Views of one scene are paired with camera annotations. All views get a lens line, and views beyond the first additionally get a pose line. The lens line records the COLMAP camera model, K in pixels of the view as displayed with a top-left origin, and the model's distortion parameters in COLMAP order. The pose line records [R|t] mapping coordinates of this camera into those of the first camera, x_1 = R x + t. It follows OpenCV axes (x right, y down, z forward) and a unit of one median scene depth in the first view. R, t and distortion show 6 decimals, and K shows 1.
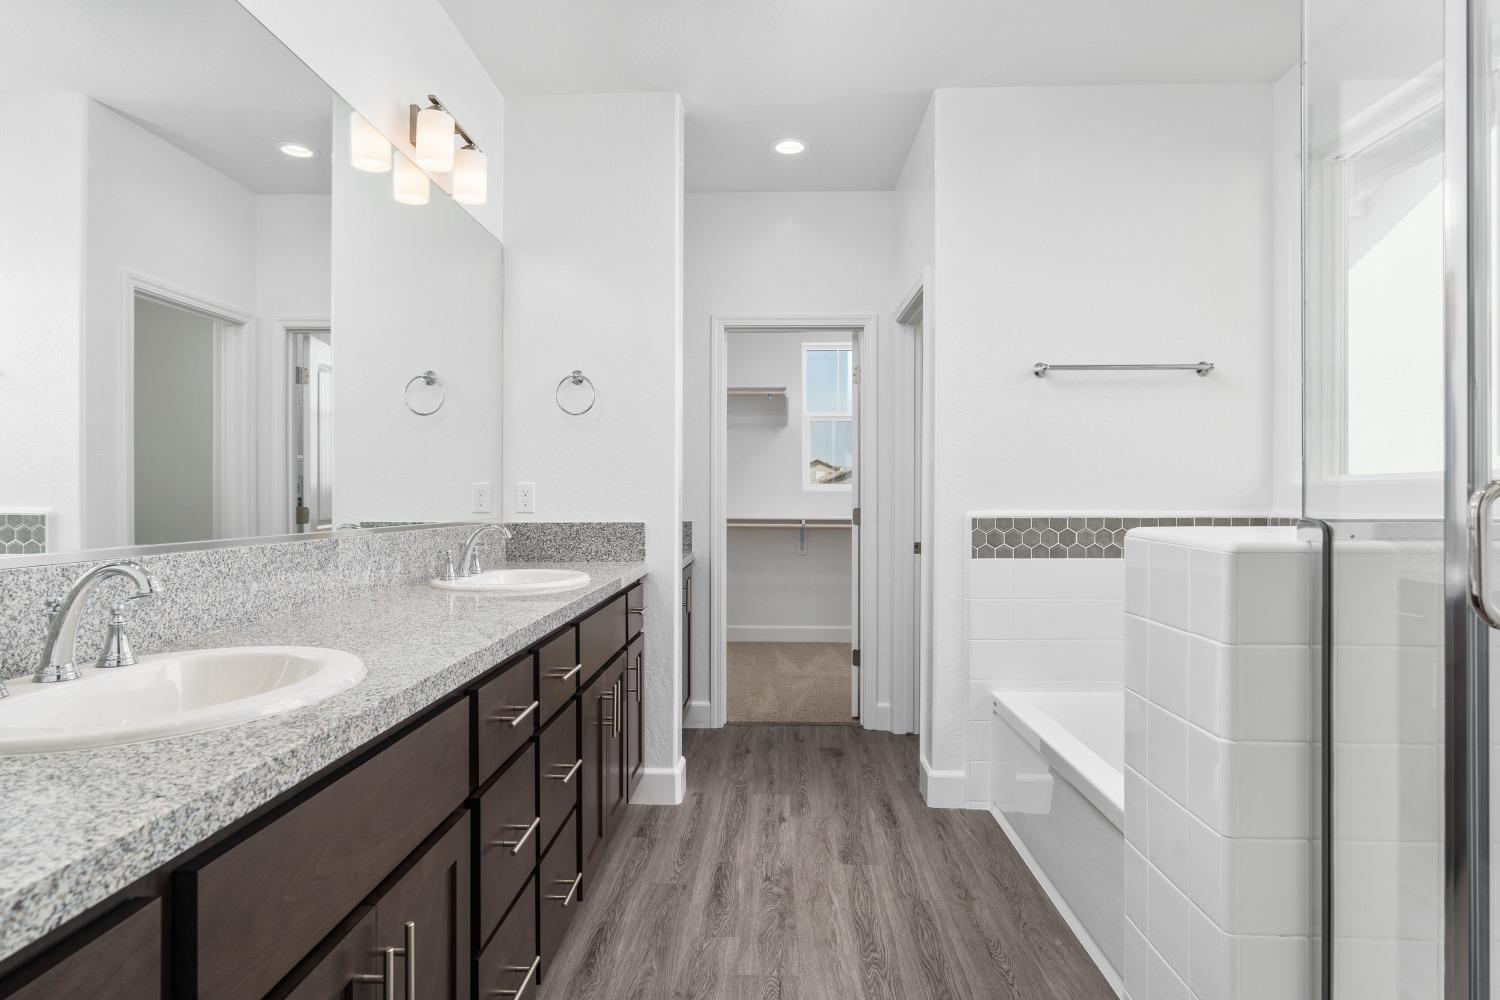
lens RADIAL K [[812.9, 0, 747.7], [0, 812.9, 498.9], [0, 0, 1]] dist [-0.003777, 0.003577]
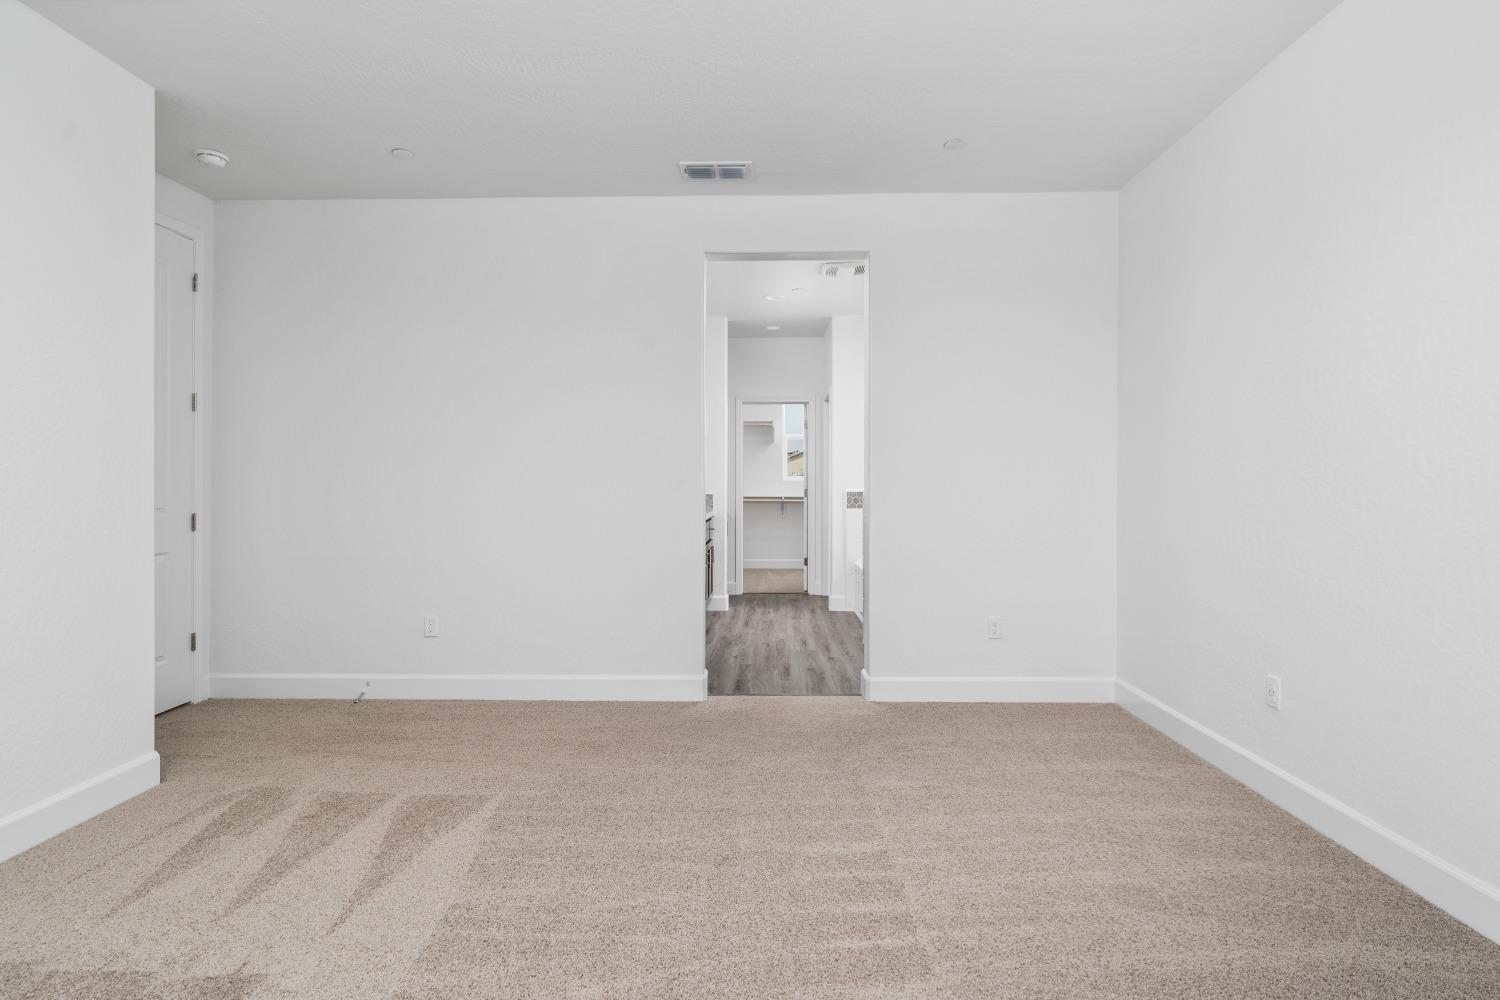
lens RADIAL K [[778.4, 0, 751.4], [0, 778.4, 496.1], [0, 0, 1]] dist [-0.000109, -0.000001]
pose [[0.999910, 0.000028, 0.013438, -0.038695], [-0.000186, 0.999931, 0.011773, 0.006859], [-0.013437, -0.011774, 0.999840, -1.184375]]
